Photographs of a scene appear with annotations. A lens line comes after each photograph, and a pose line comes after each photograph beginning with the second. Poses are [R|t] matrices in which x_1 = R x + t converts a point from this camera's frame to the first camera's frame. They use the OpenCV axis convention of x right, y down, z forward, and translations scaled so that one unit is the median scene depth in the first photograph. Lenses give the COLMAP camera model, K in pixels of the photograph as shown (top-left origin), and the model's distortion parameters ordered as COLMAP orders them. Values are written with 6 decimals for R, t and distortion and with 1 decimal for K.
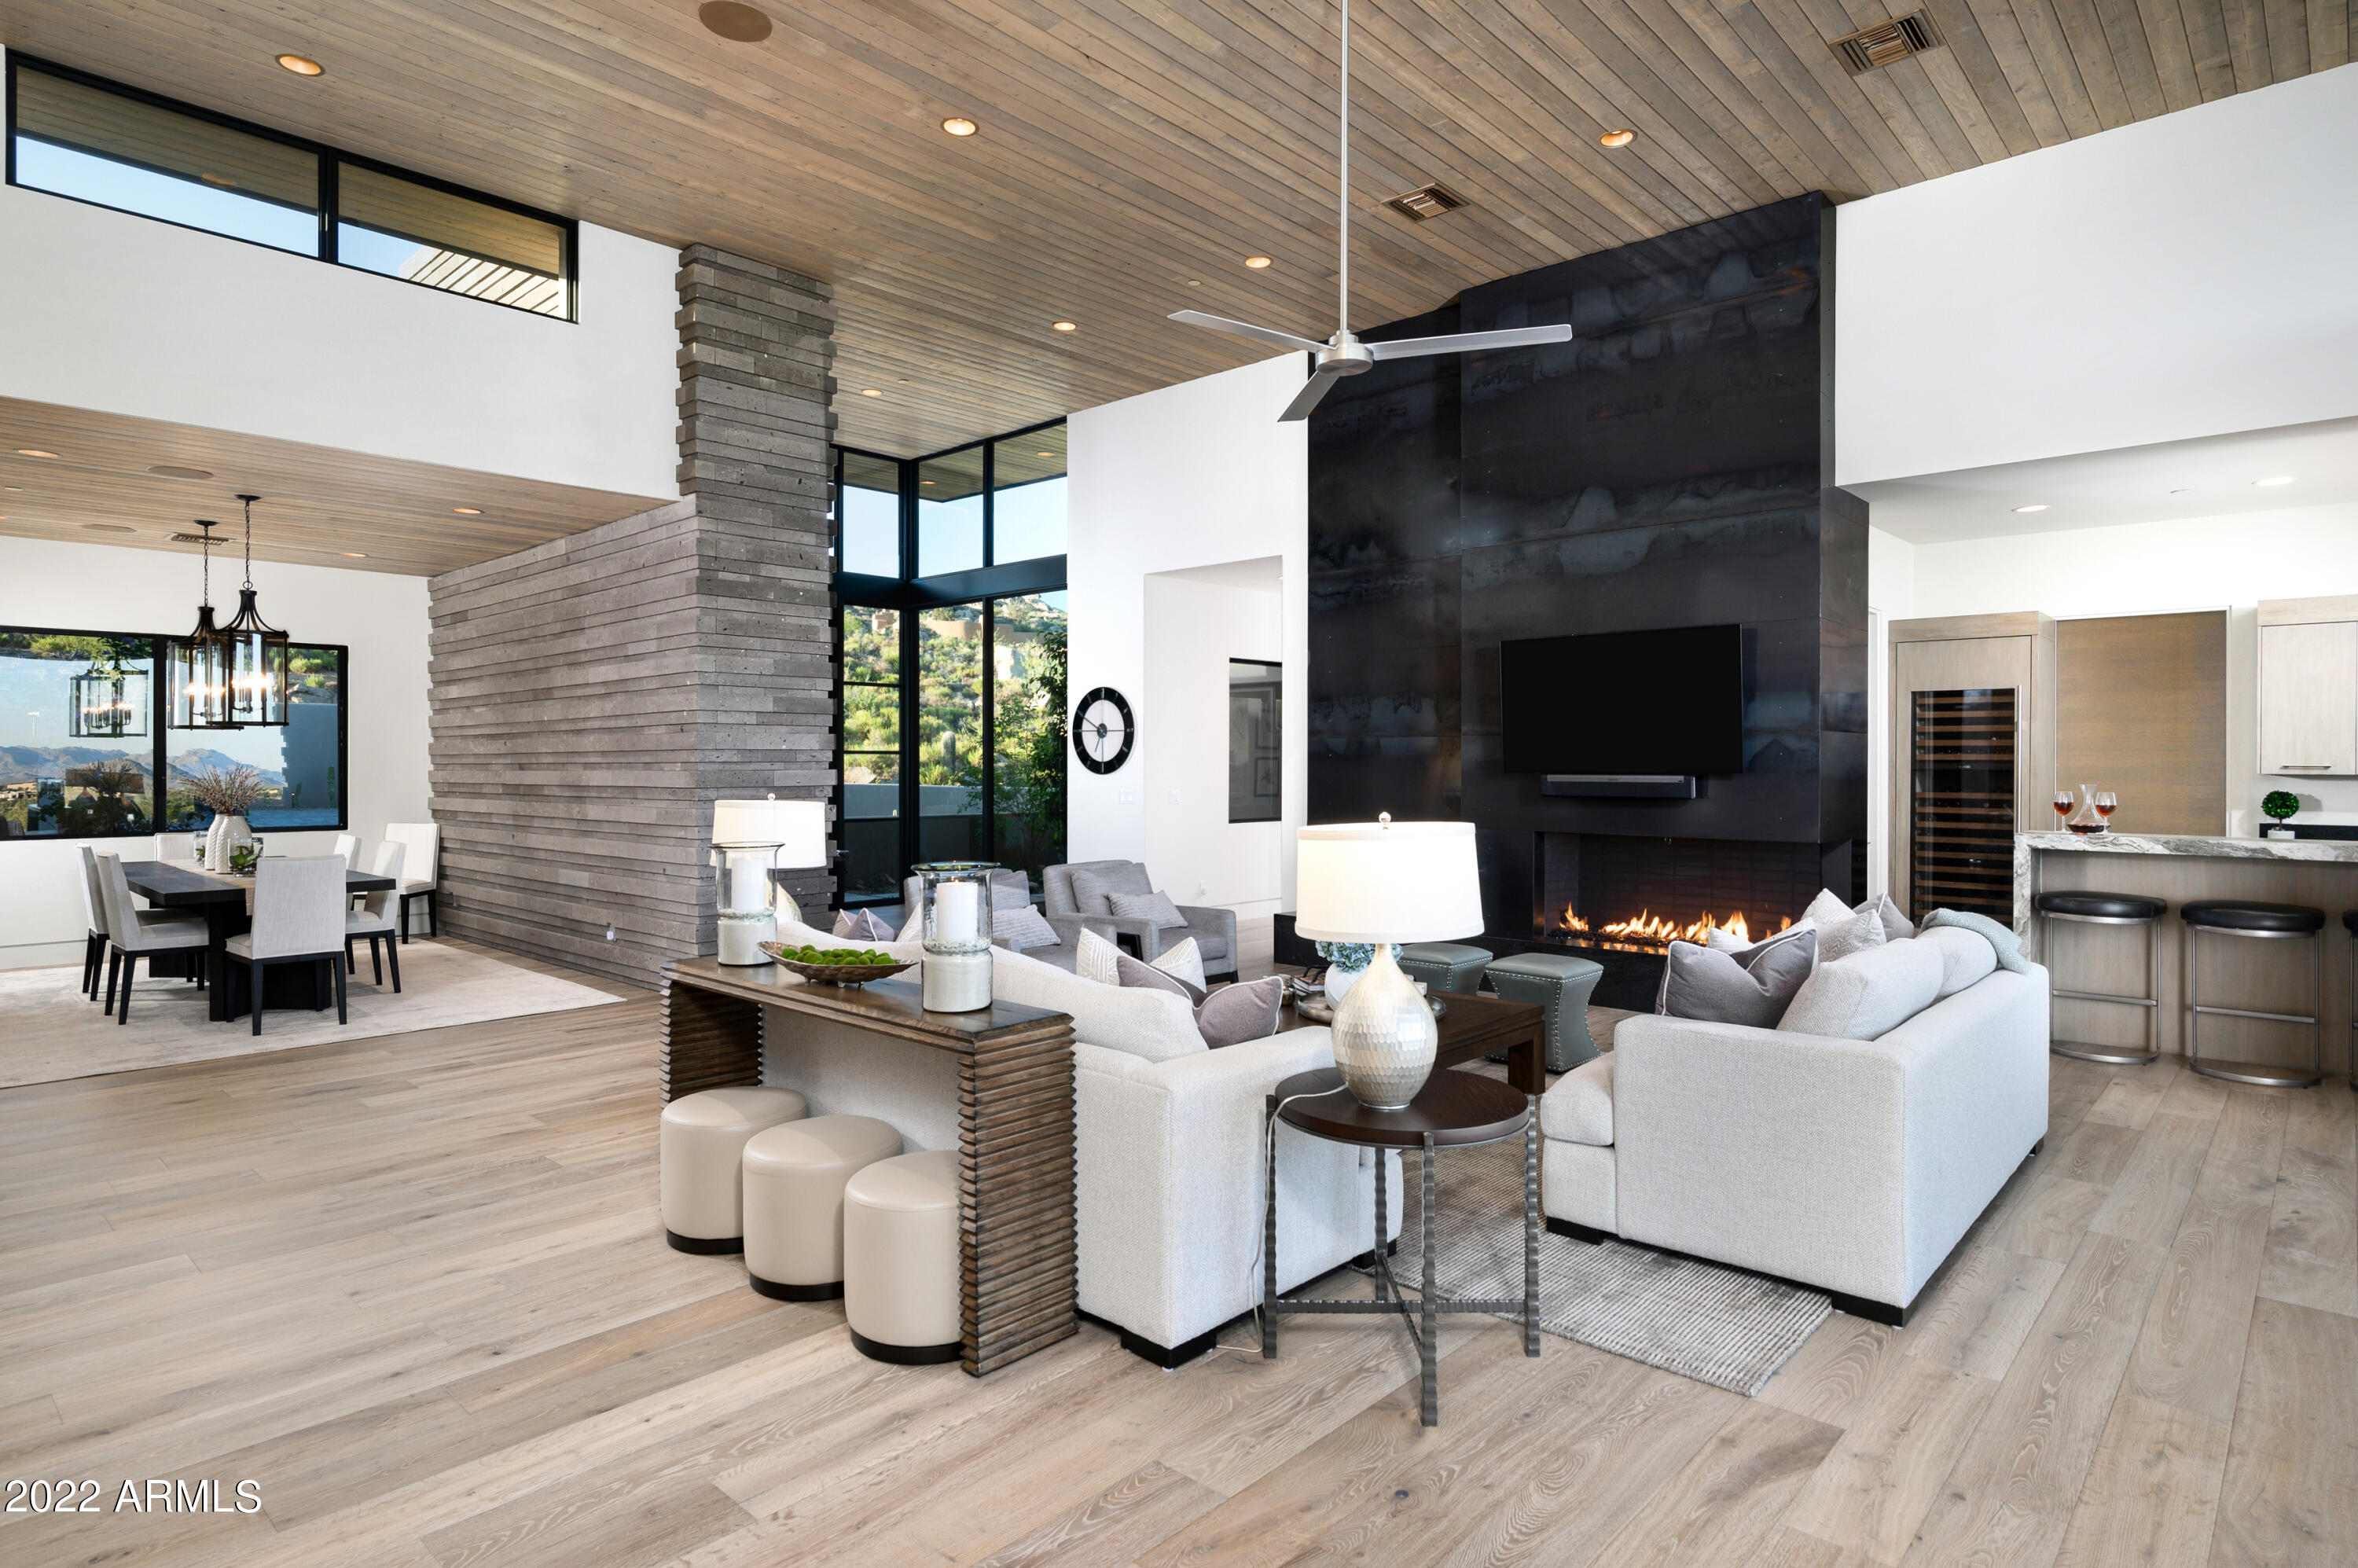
lens RADIAL K [[1265.1, 0, 1182.9], [0, 1265.1, 772.2], [0, 0, 1]] dist [-0.002648, -0.000201]
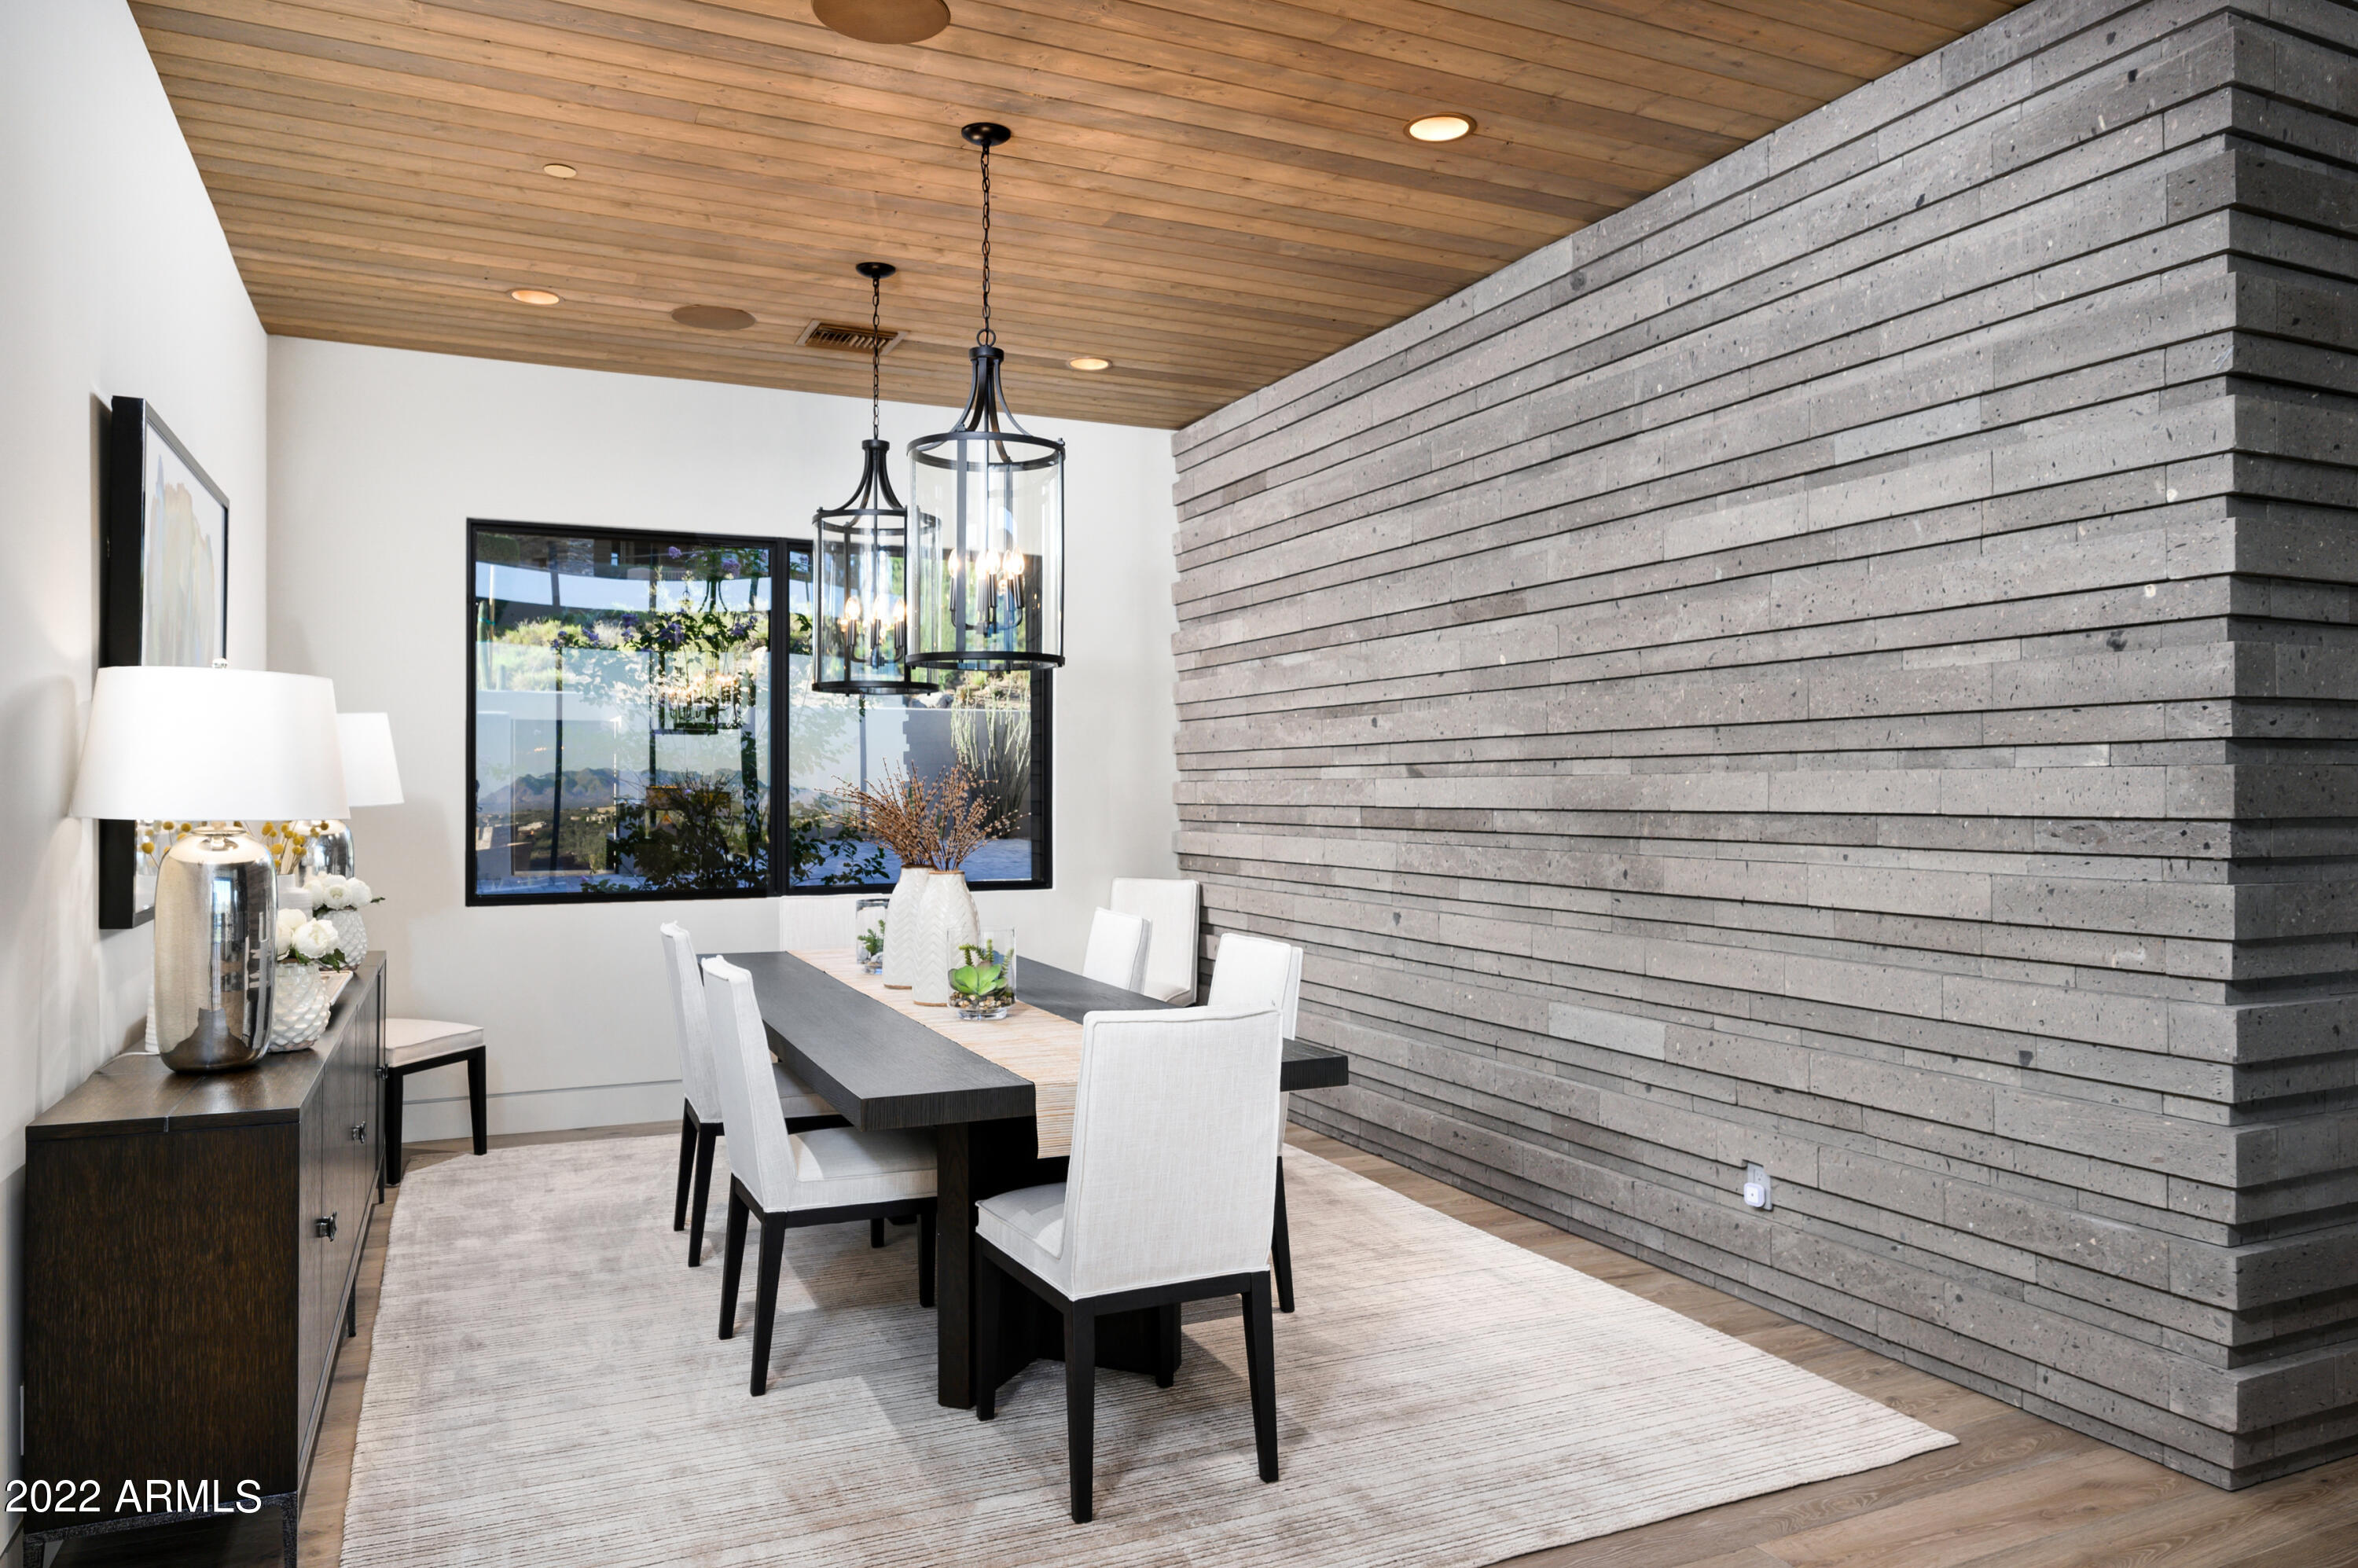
lens RADIAL K [[1530.7, 0, 1181.4], [0, 1530.7, 786.4], [0, 0, 1]] dist [-0.002212, 0.002430]
pose [[0.925908, -0.001825, -0.377745, -0.452885], [-0.000663, 0.999979, -0.006457, 0.006961], [0.377749, 0.006229, 0.925887, 0.510565]]
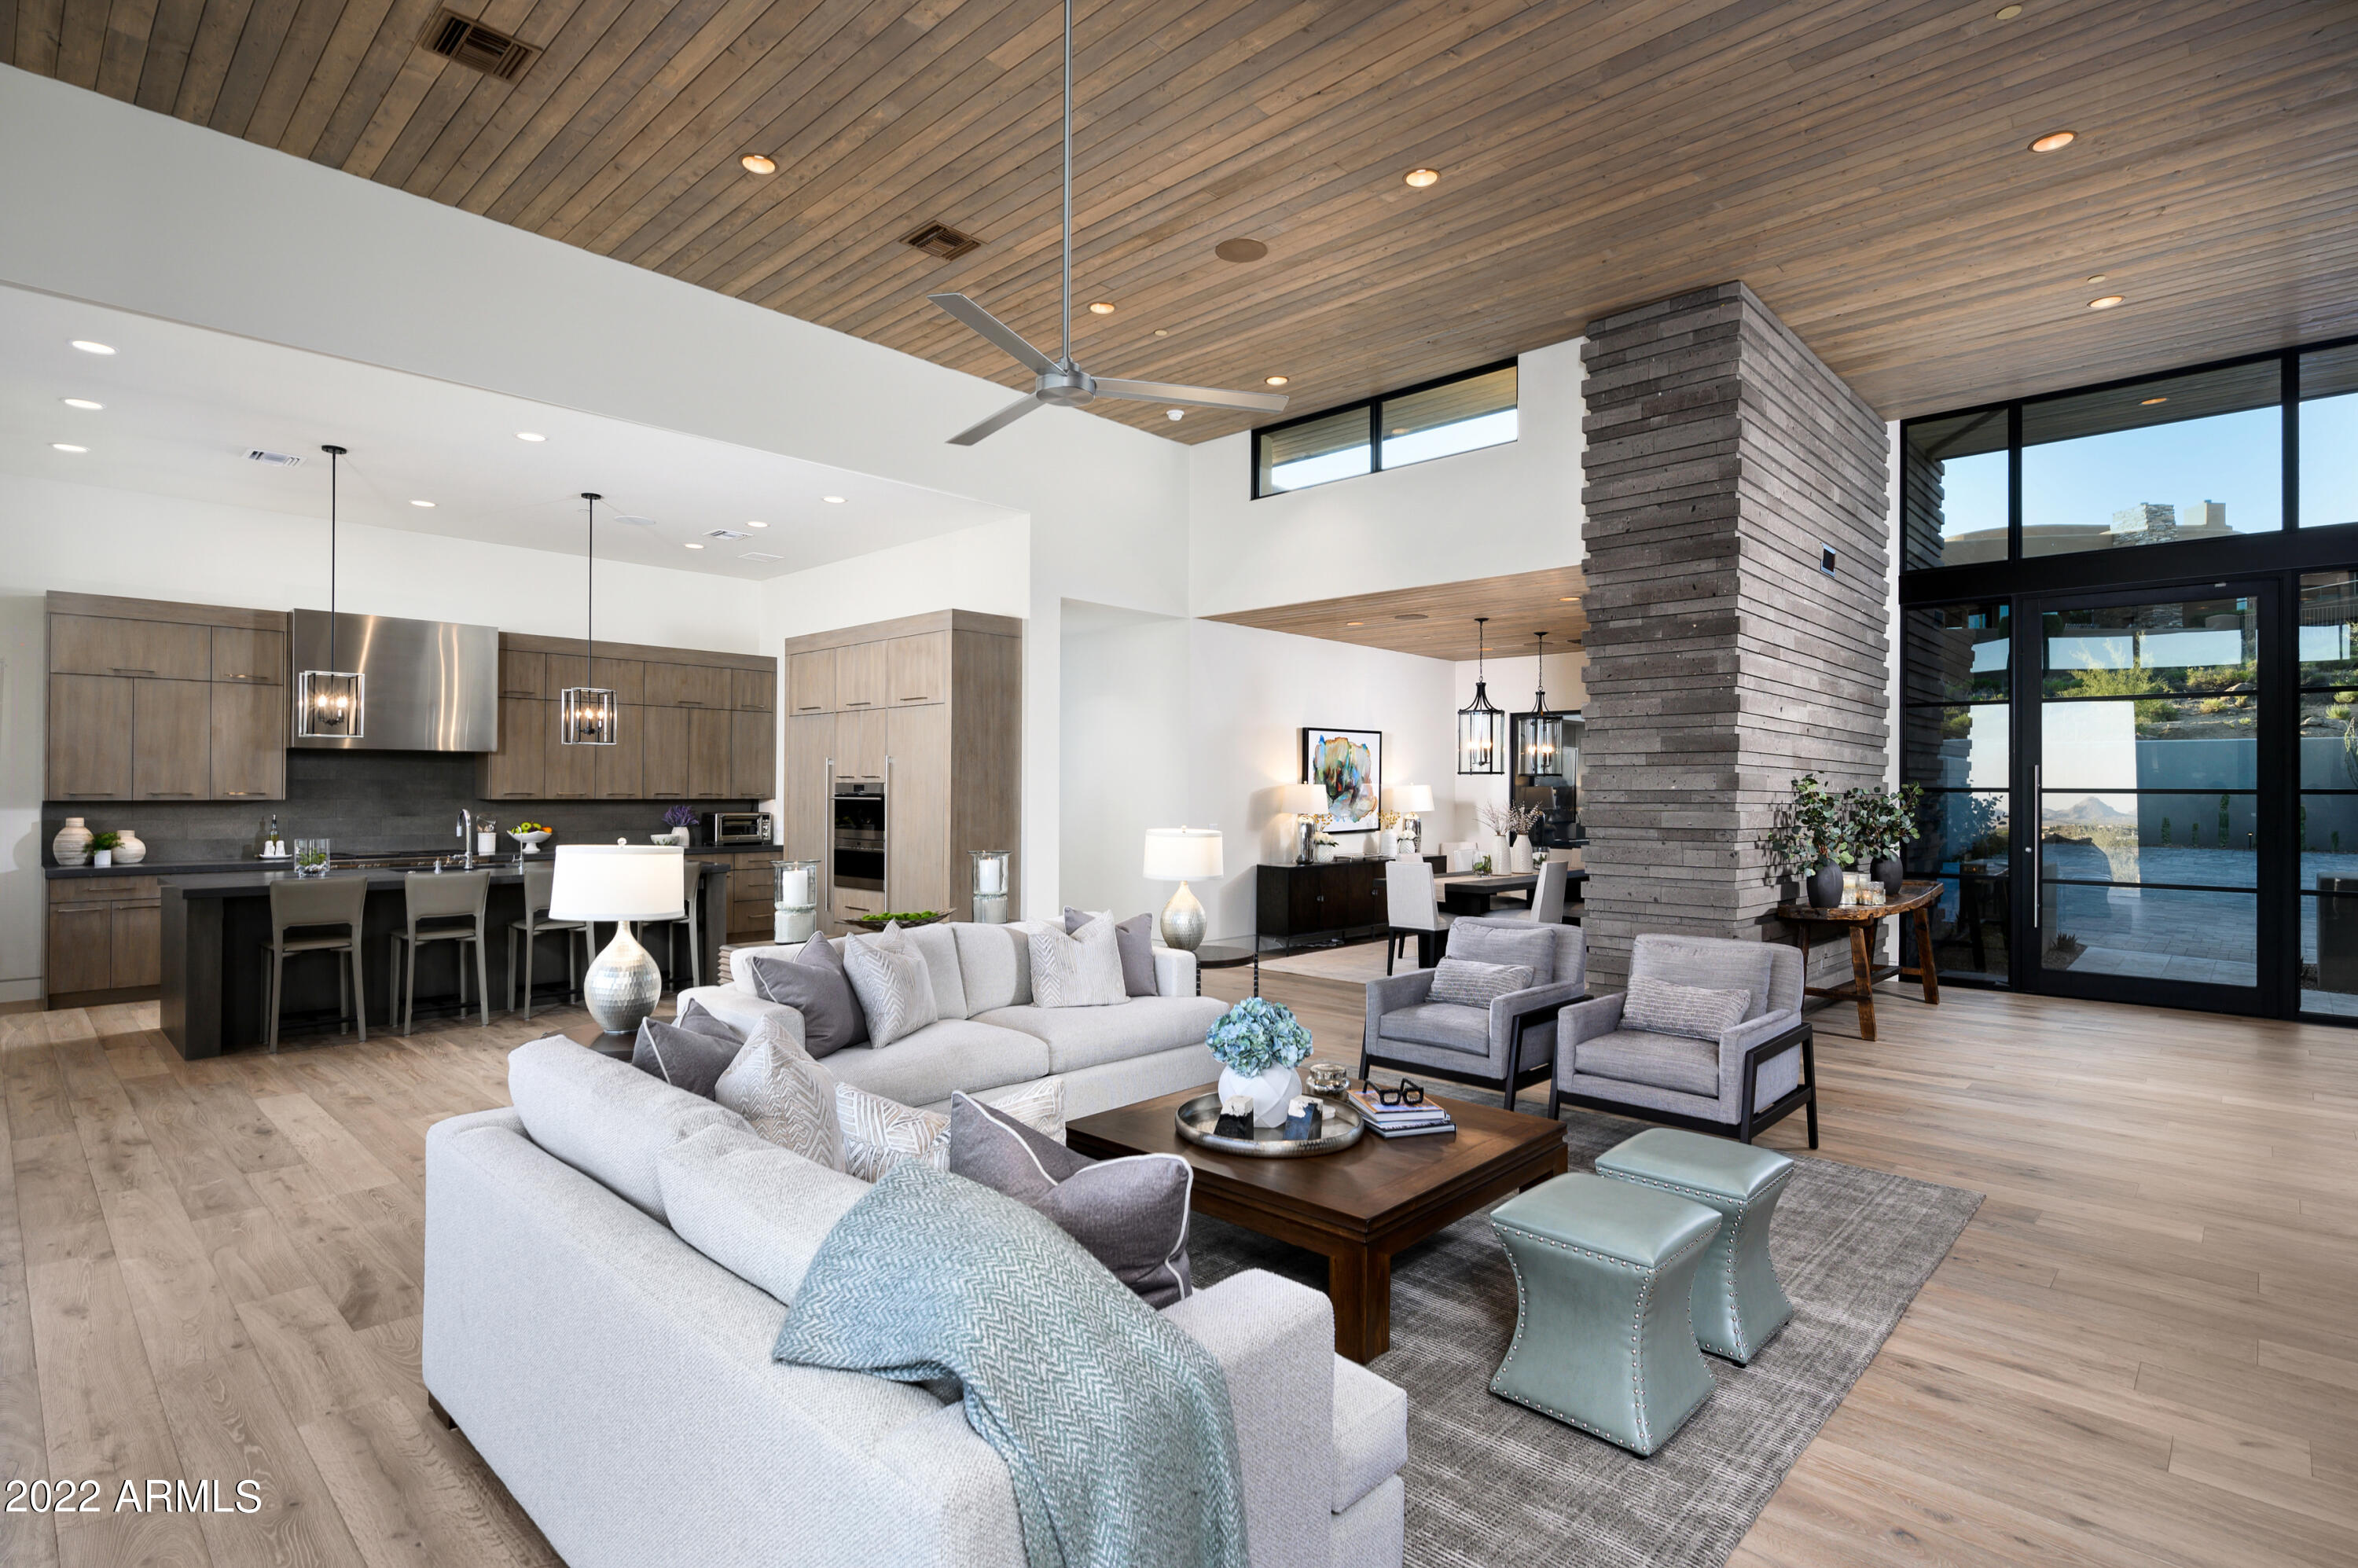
lens RADIAL K [[1153.9, 0, 1174.6], [0, 1153.9, 785.5], [0, 0, 1]] dist [-0.005085, 0.001422]
pose [[-0.015172, -0.006178, -0.999866, 0.568222], [-0.011934, 0.999911, -0.005997, -0.011494], [0.999814, 0.011842, -0.015244, 0.623178]]
